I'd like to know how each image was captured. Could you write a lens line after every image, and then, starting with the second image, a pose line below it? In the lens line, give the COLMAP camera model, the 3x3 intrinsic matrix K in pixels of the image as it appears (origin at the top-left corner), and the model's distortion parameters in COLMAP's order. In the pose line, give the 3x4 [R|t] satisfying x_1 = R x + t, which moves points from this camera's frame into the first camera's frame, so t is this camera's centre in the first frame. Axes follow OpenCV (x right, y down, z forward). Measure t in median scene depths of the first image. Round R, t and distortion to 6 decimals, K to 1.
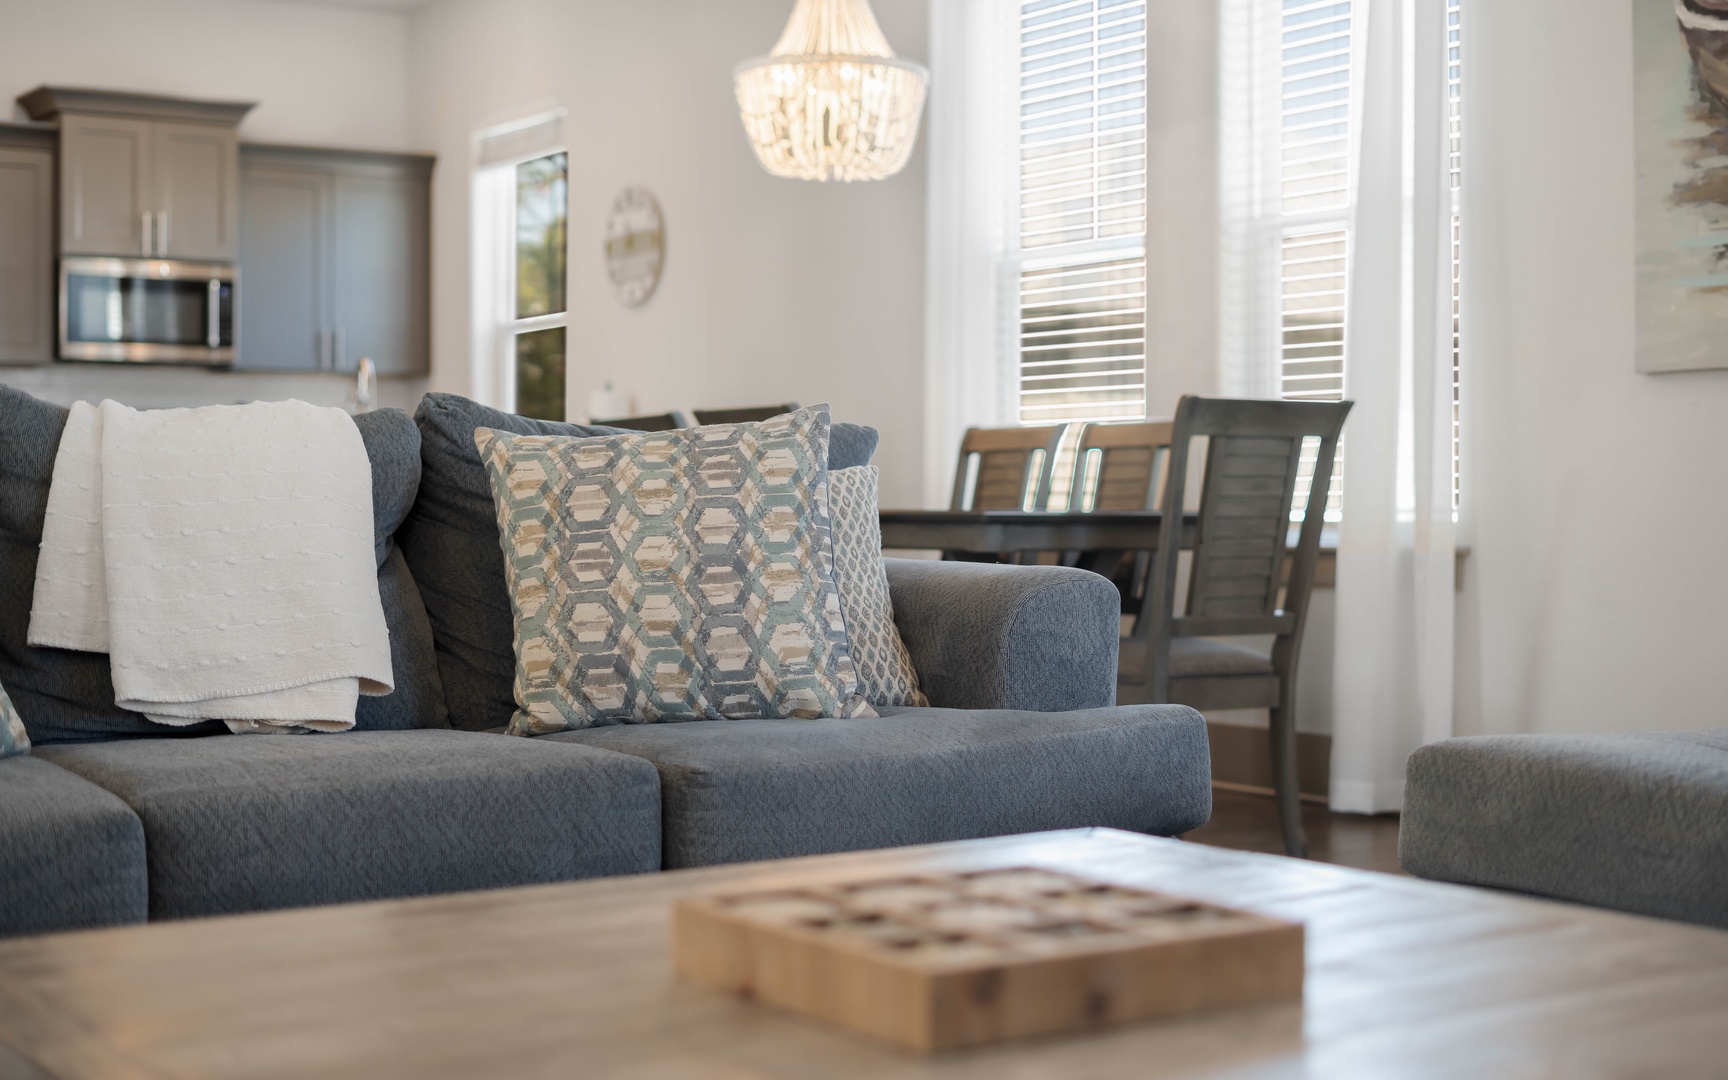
lens RADIAL K [[2517.6, 0, 858.1], [0, 2517.6, 551.7], [0, 0, 1]] dist [0.017315, 0.000000]
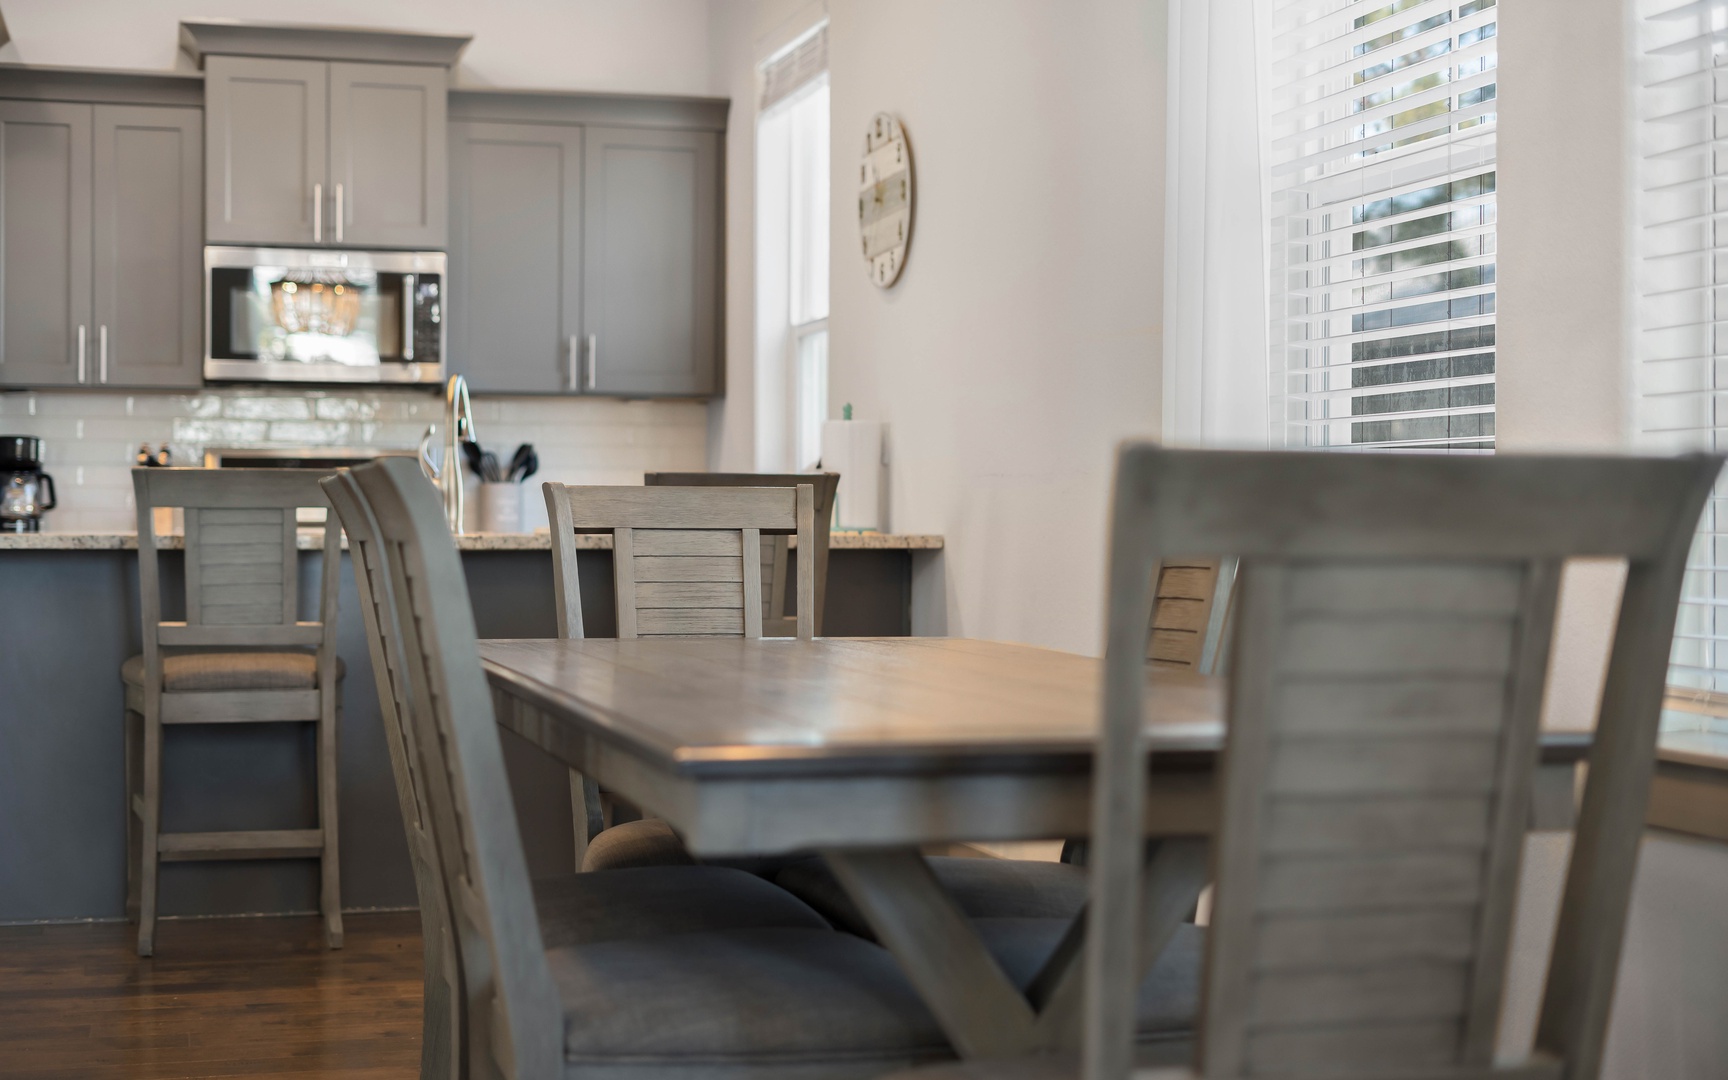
lens RADIAL K [[2517.6, 0, 865.9], [0, 2517.6, 531.1], [0, 0, 1]] dist [0.017315, 0.000000]
pose [[0.954132, 0.006218, -0.299321, 0.183665], [-0.011156, 0.999828, -0.014792, -0.042097], [0.299177, 0.017453, 0.954038, 0.633337]]
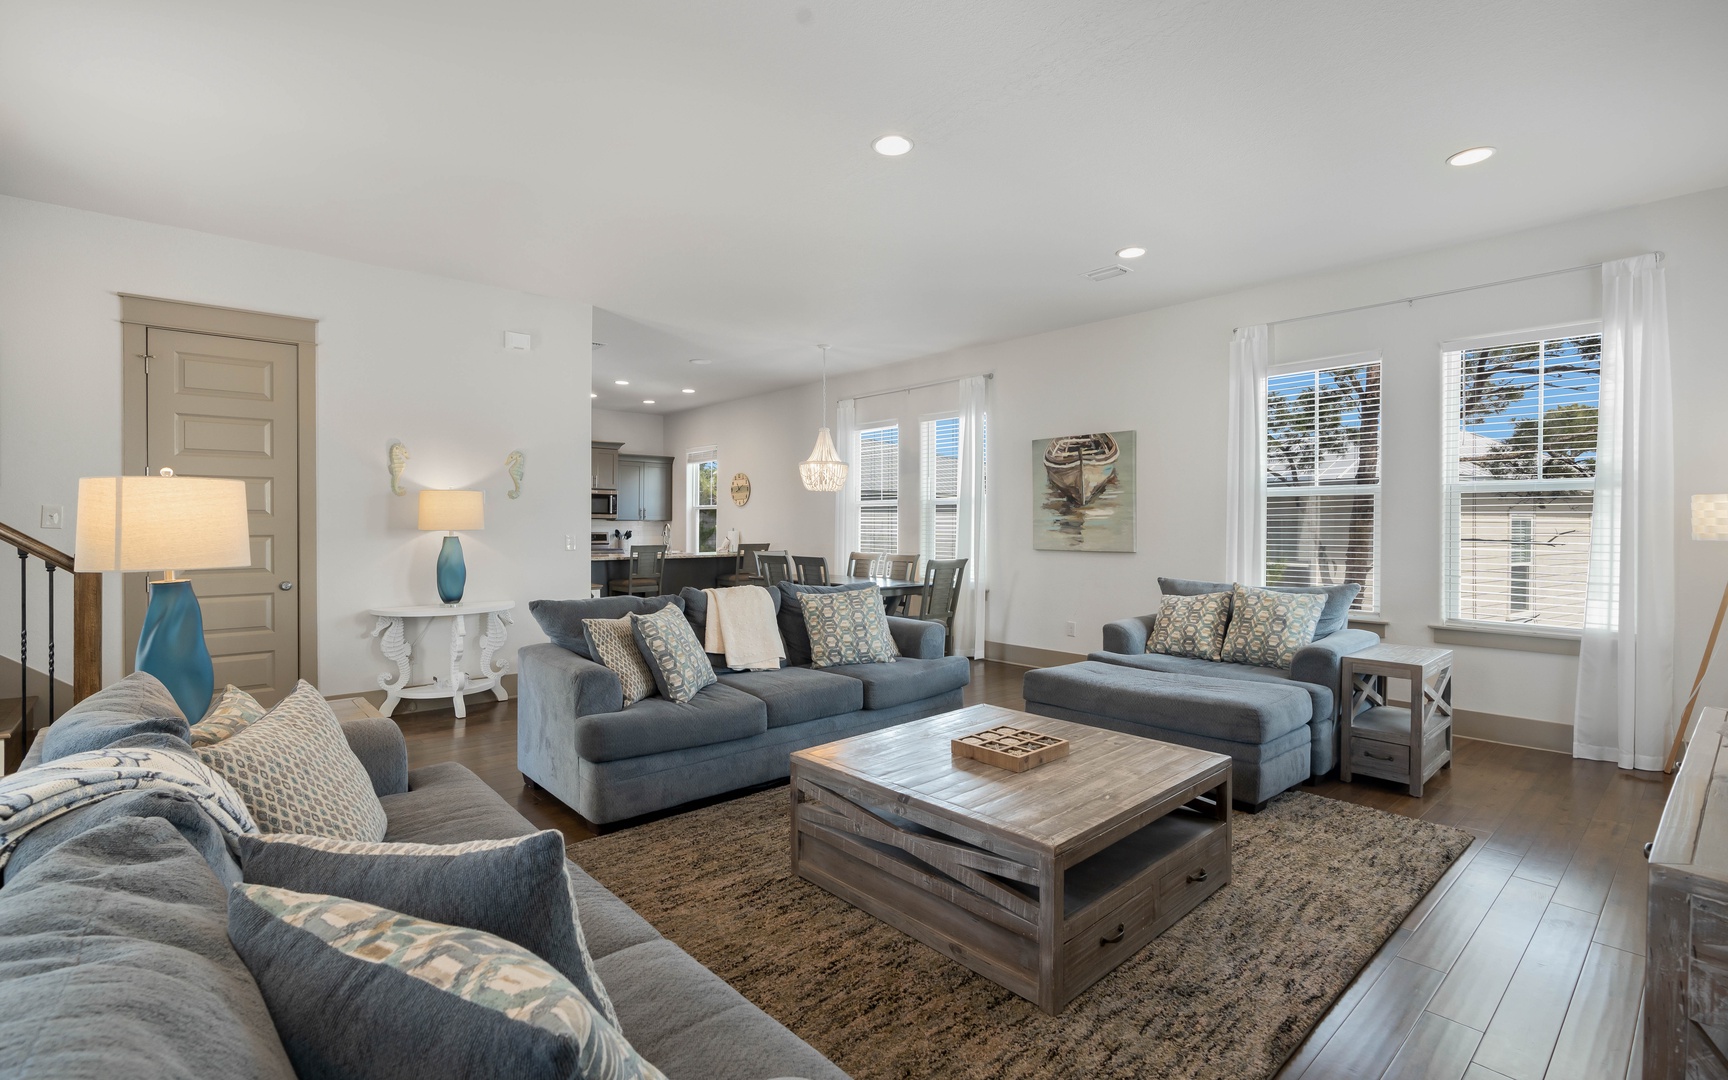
lens RADIAL K [[780.8, 0, 860.9], [0, 780.8, 531.5], [0, 0, 1]] dist [0.000256, 0.000843]
pose [[0.988013, 0.002589, 0.154347, -0.158170], [-0.000785, 0.999931, -0.011747, -0.086419], [-0.154367, 0.011485, 0.987947, -0.189636]]
